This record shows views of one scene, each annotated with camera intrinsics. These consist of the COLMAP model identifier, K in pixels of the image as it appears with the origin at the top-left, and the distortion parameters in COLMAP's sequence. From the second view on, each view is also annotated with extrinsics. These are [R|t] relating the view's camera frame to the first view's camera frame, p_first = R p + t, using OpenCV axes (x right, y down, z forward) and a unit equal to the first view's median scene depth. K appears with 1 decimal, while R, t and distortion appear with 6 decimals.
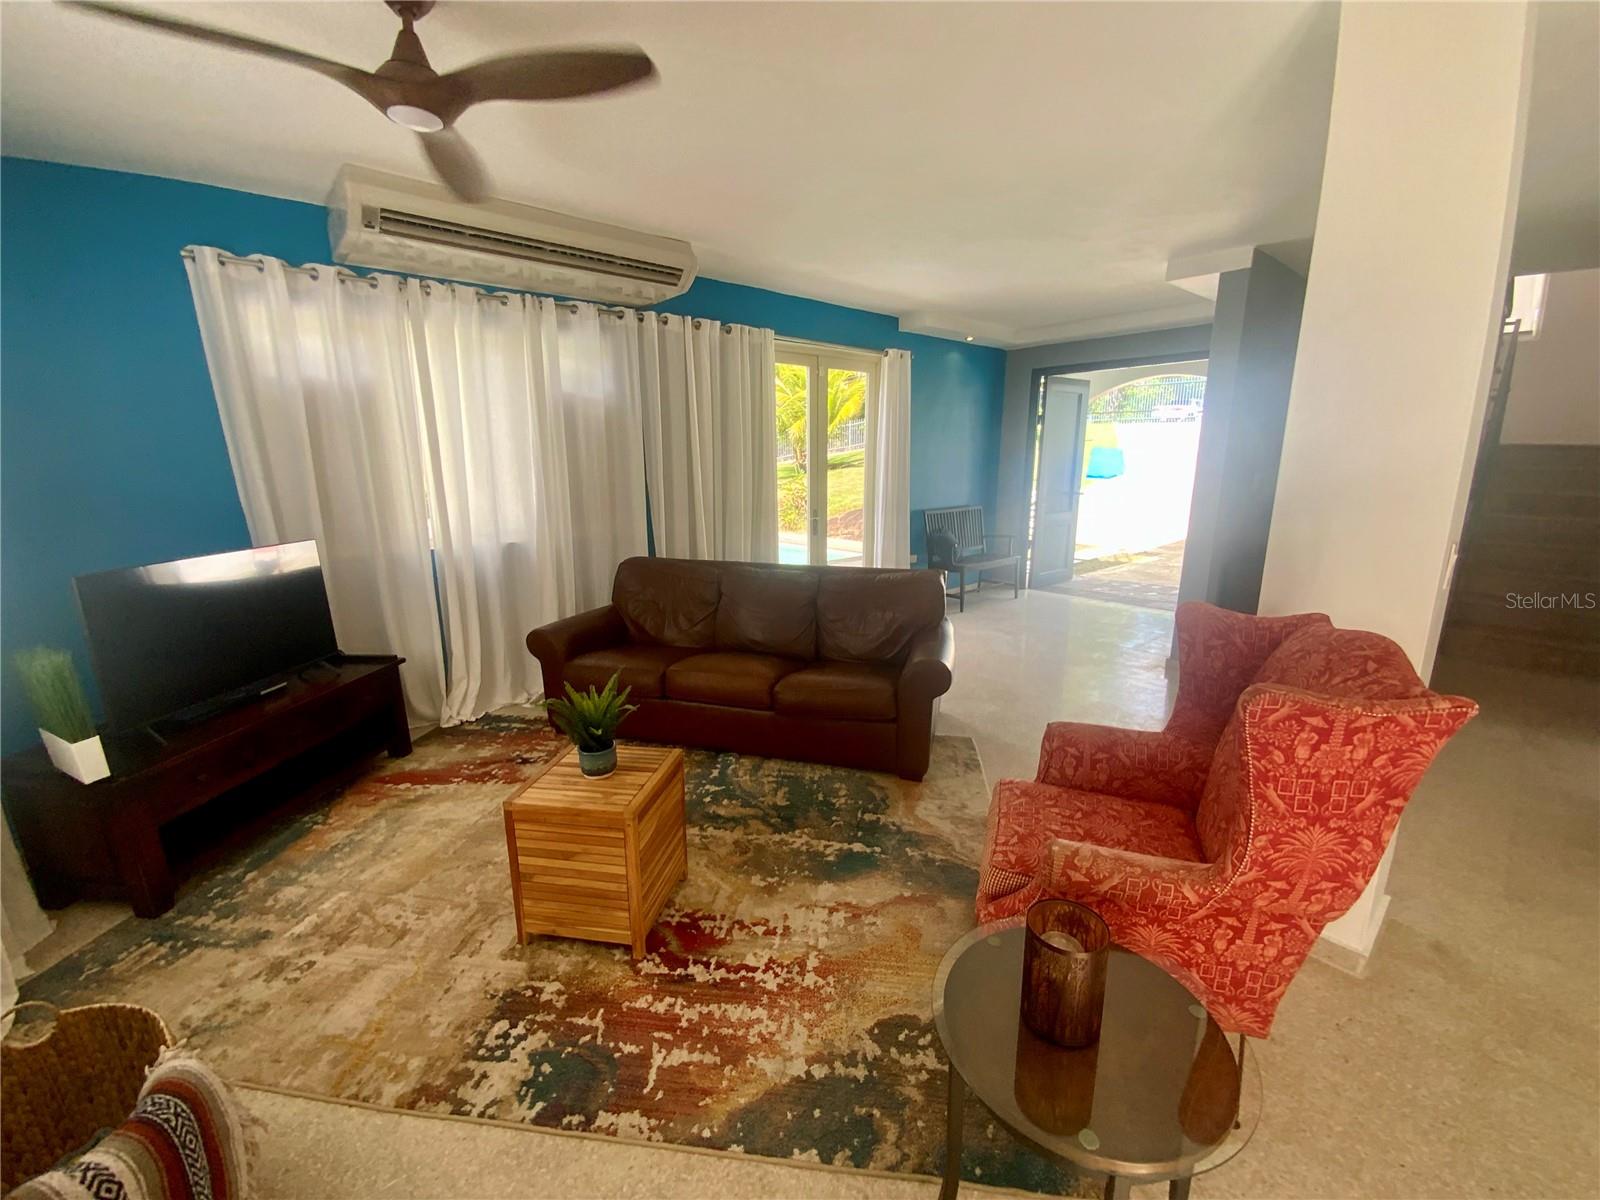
lens RADIAL K [[650.3, 0, 800.0], [0, 650.3, 600.0], [0, 0, 1]] dist [0.019506, -0.016221]
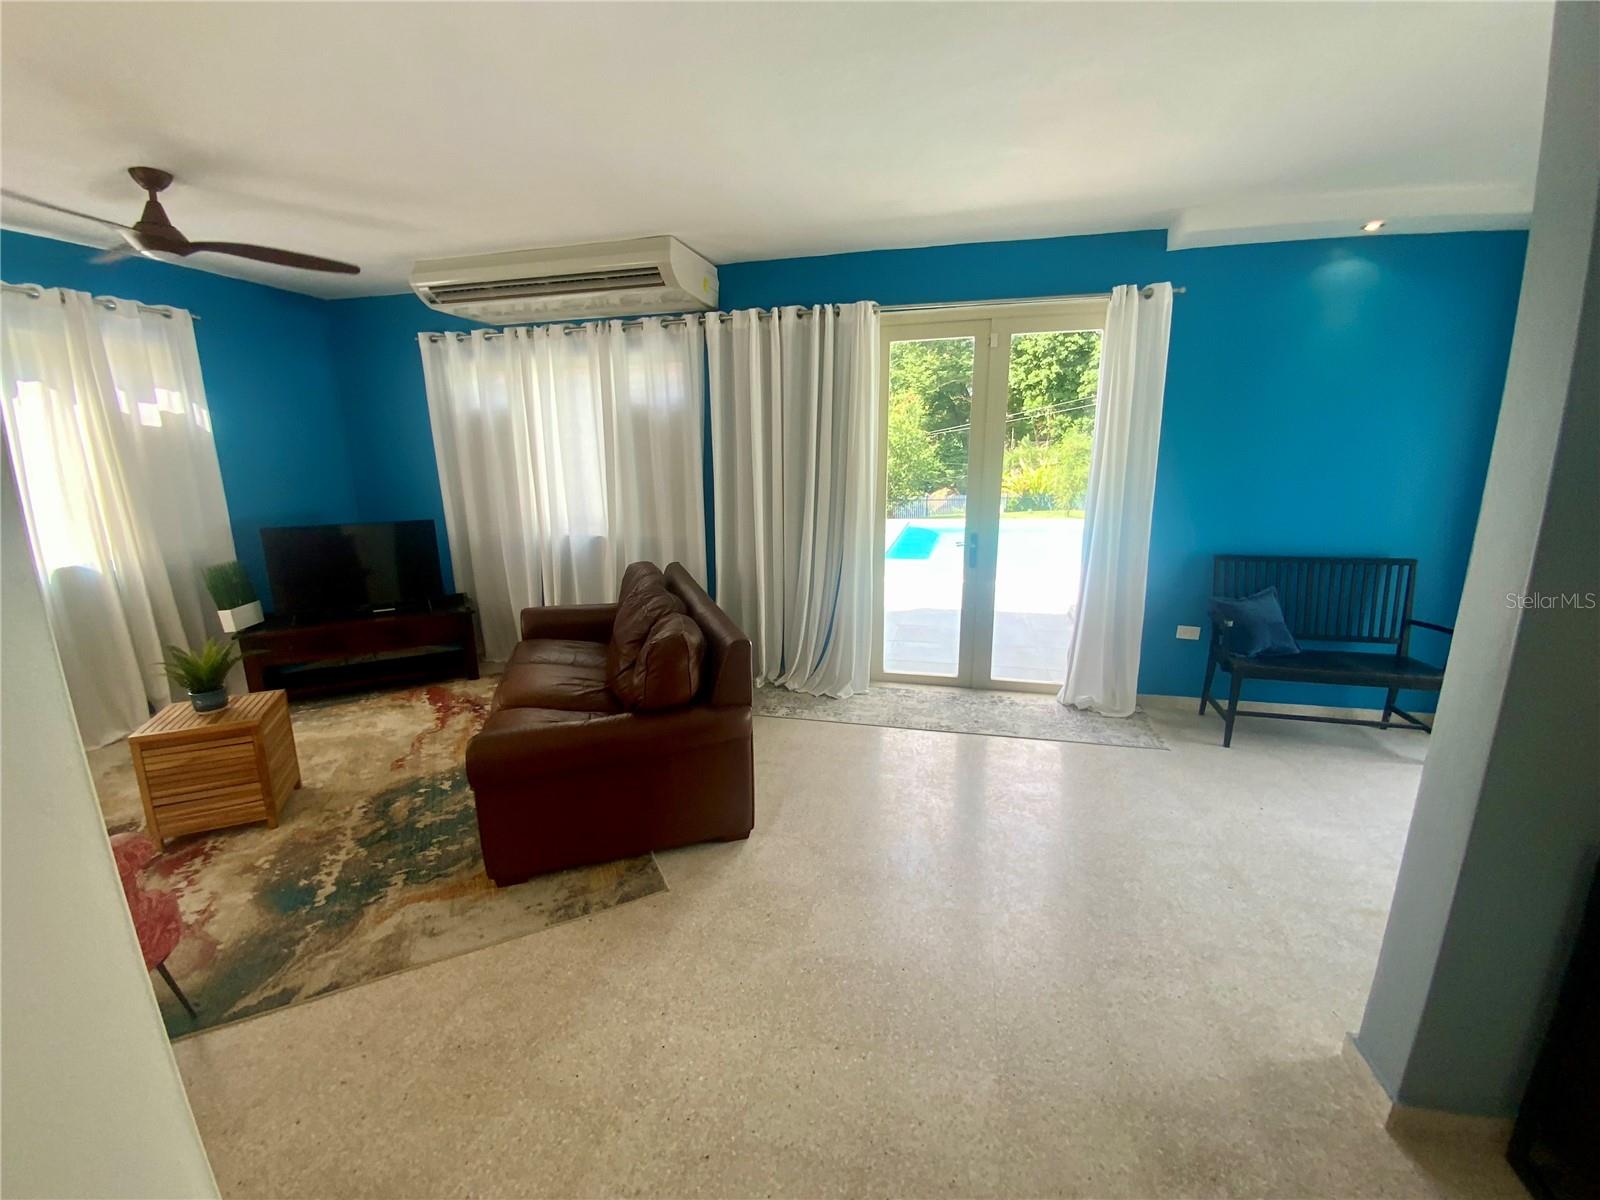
lens RADIAL K [[650.3, 0, 800.0], [0, 650.3, 600.0], [0, 0, 1]] dist [0.019506, -0.016221]
pose [[0.573282, 0.173892, -0.800693, 0.852177], [-0.171891, 0.980998, 0.089979, -0.167878], [0.801125, 0.086049, 0.592279, 0.707807]]
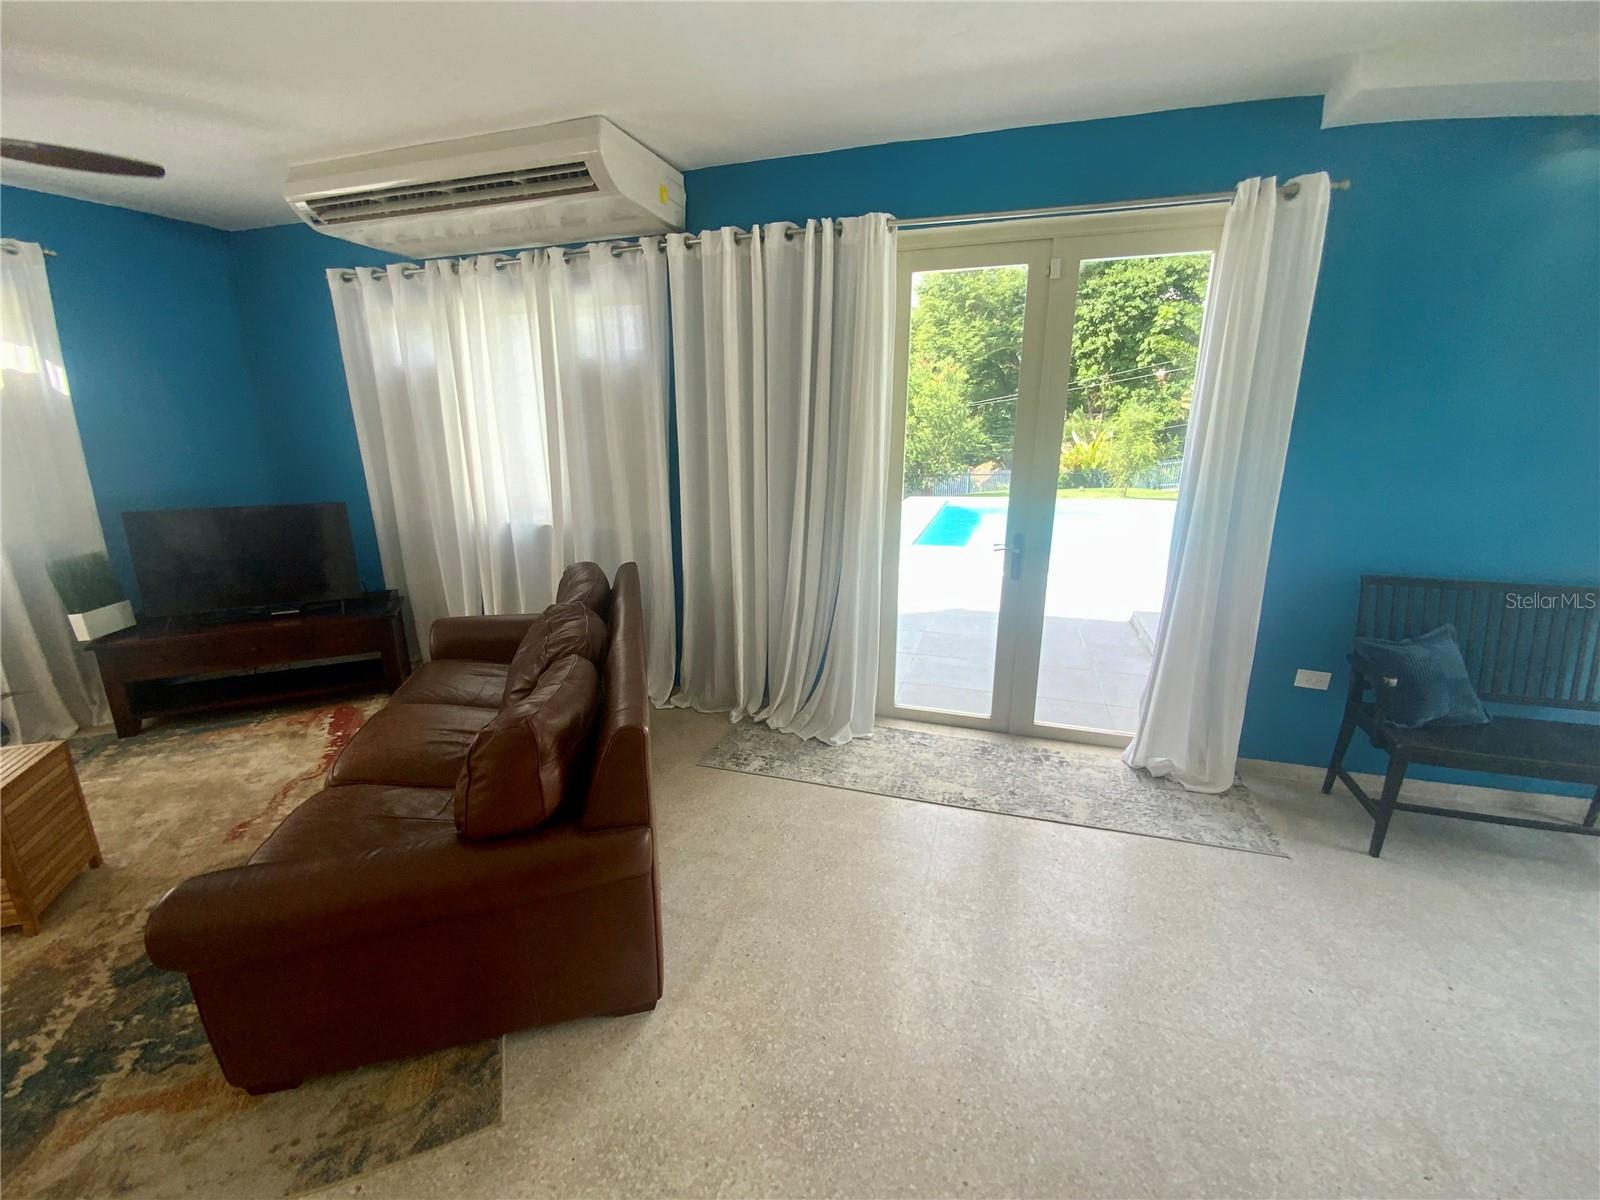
lens RADIAL K [[650.3, 0, 800.0], [0, 650.3, 600.0], [0, 0, 1]] dist [0.019506, -0.016221]
pose [[0.520249, 0.221530, -0.824782, 0.657508], [-0.188027, 0.971784, 0.142412, -0.219616], [0.833059, 0.080992, 0.547223, 0.931453]]
